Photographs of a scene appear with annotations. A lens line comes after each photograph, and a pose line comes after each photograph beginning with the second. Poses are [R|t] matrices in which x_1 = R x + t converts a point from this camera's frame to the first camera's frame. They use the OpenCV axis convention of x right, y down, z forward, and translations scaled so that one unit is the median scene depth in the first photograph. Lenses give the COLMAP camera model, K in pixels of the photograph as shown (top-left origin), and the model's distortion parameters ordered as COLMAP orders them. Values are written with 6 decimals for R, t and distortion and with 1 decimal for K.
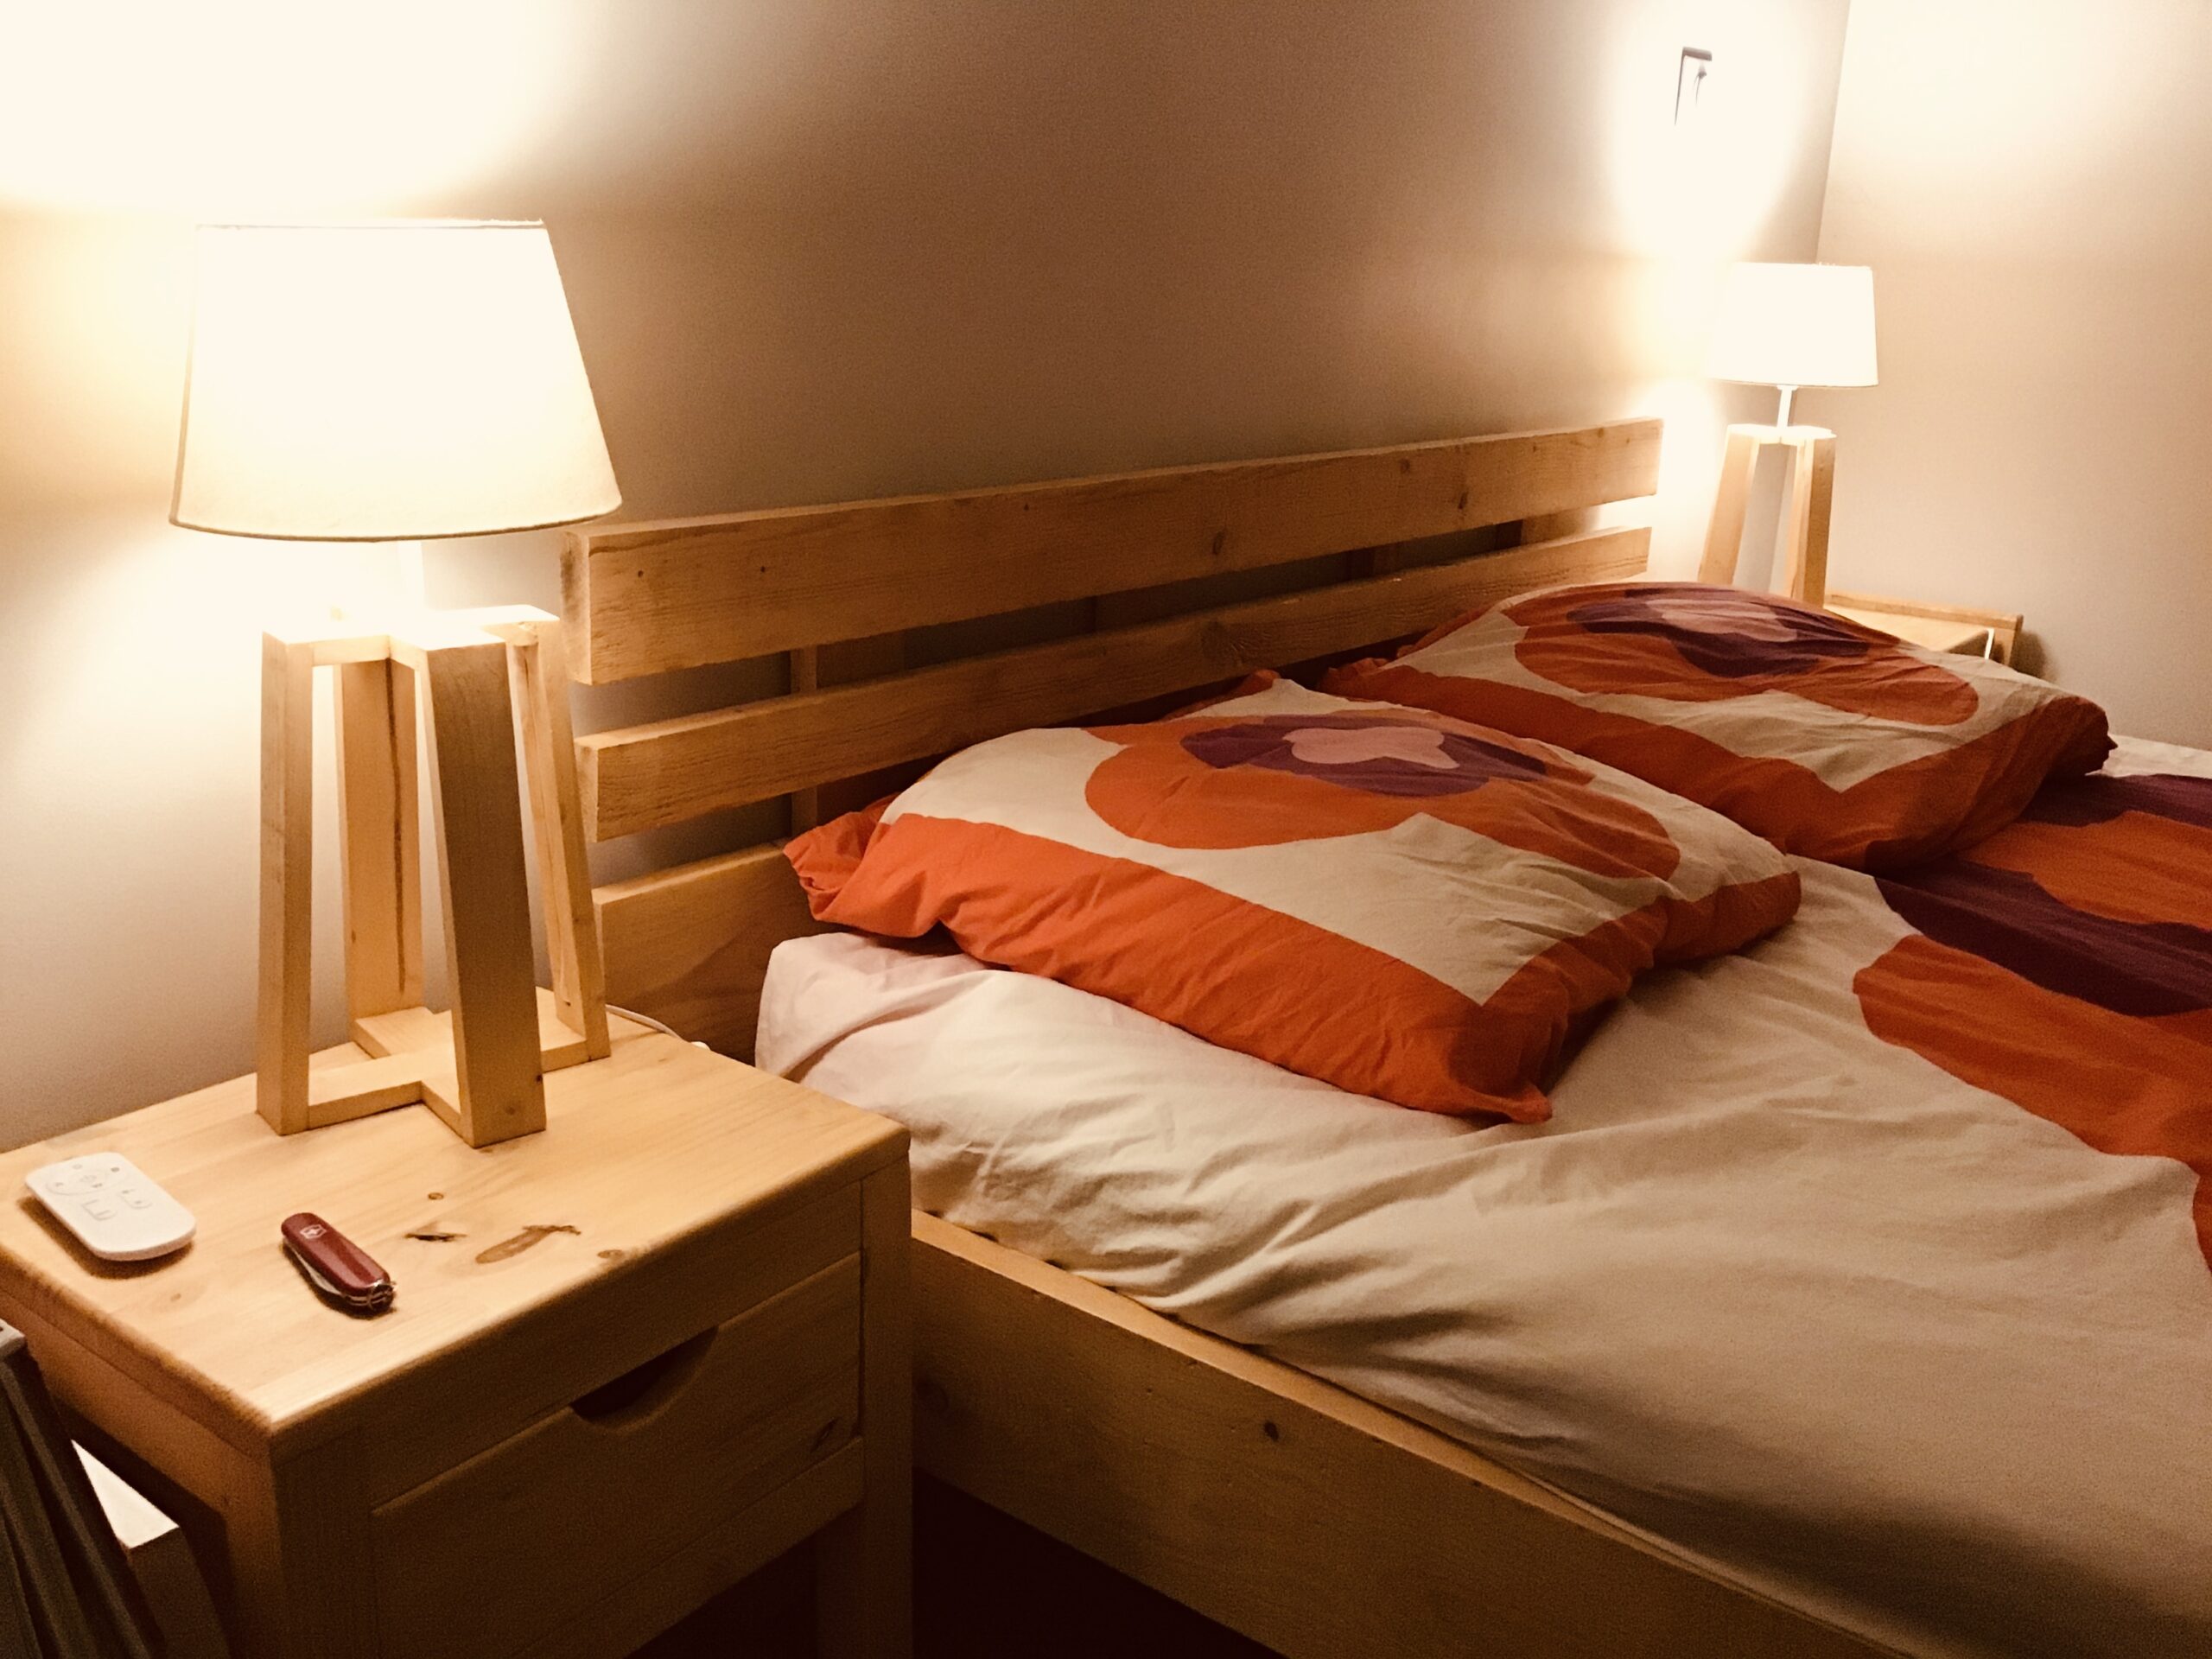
lens RADIAL K [[1974.2, 0, 1132.1], [0, 1974.2, 837.4], [0, 0, 1]] dist [0.133916, -0.276100]
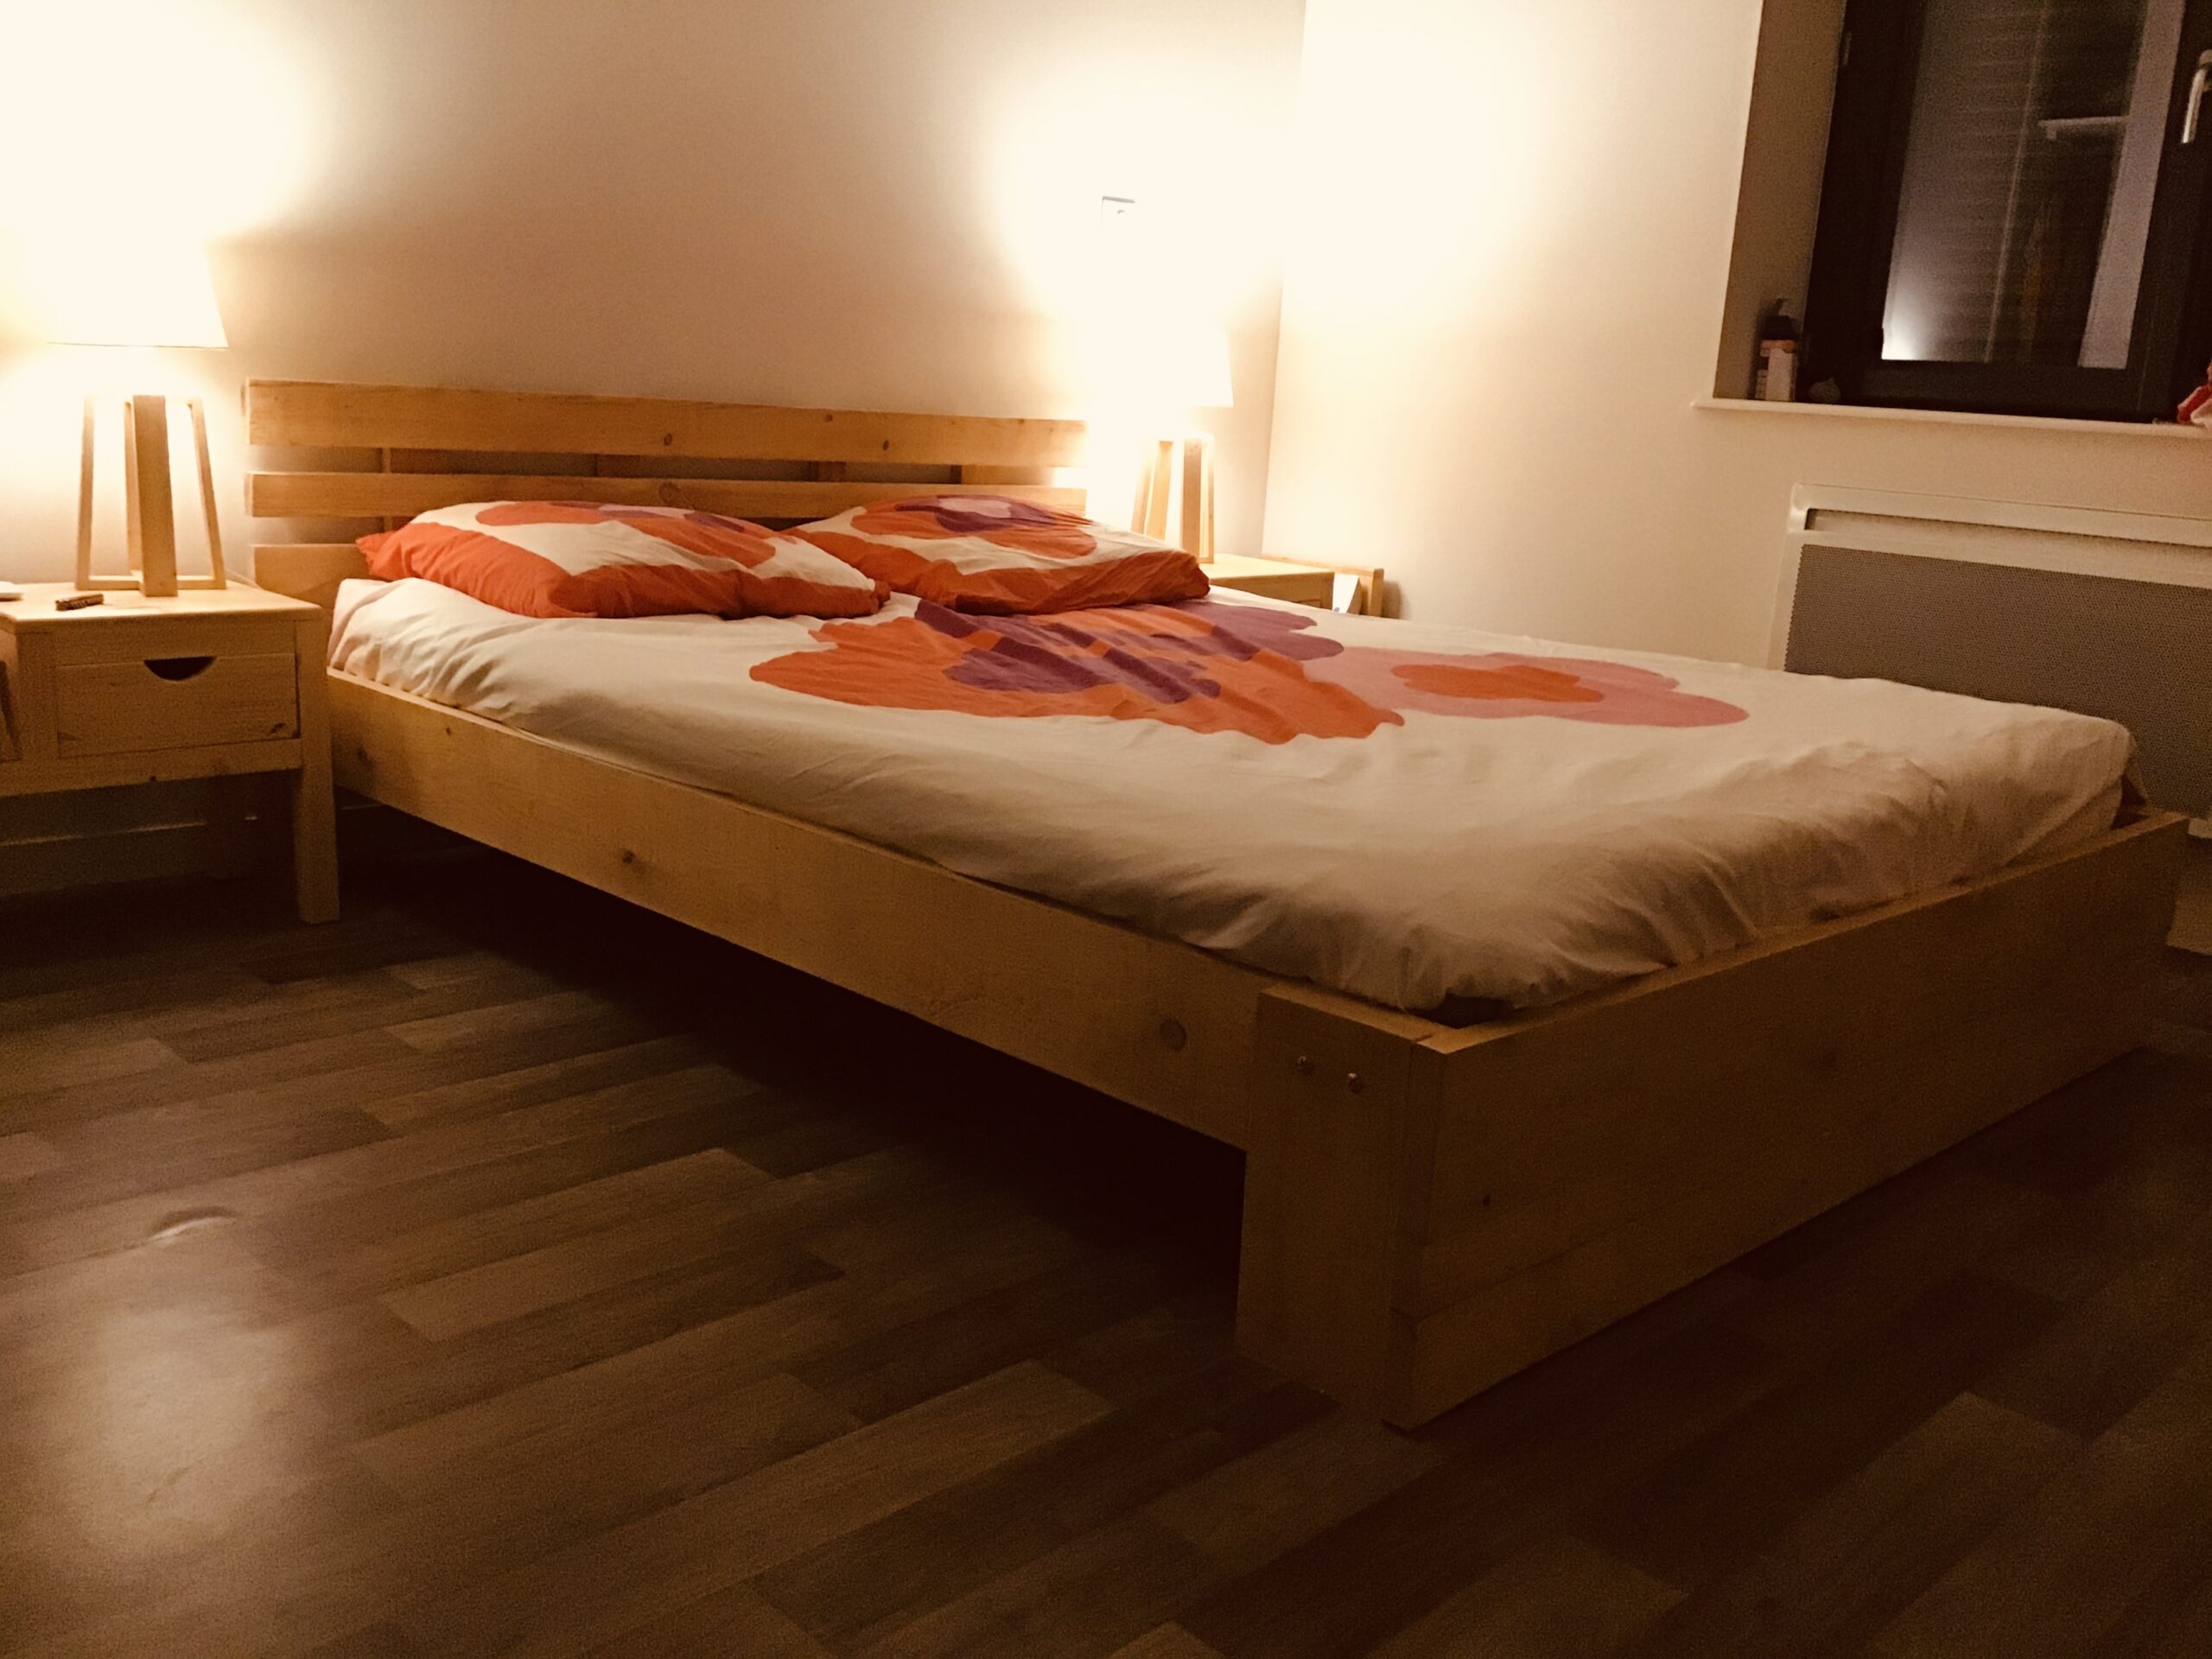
lens RADIAL K [[1974.2, 0, 1132.1], [0, 1974.2, 837.4], [0, 0, 1]] dist [0.133916, -0.276100]
pose [[0.991062, 0.050077, -0.123649, 1.087289], [-0.058879, 0.995906, -0.068586, 0.492097], [0.119708, 0.075254, 0.989953, -1.175640]]
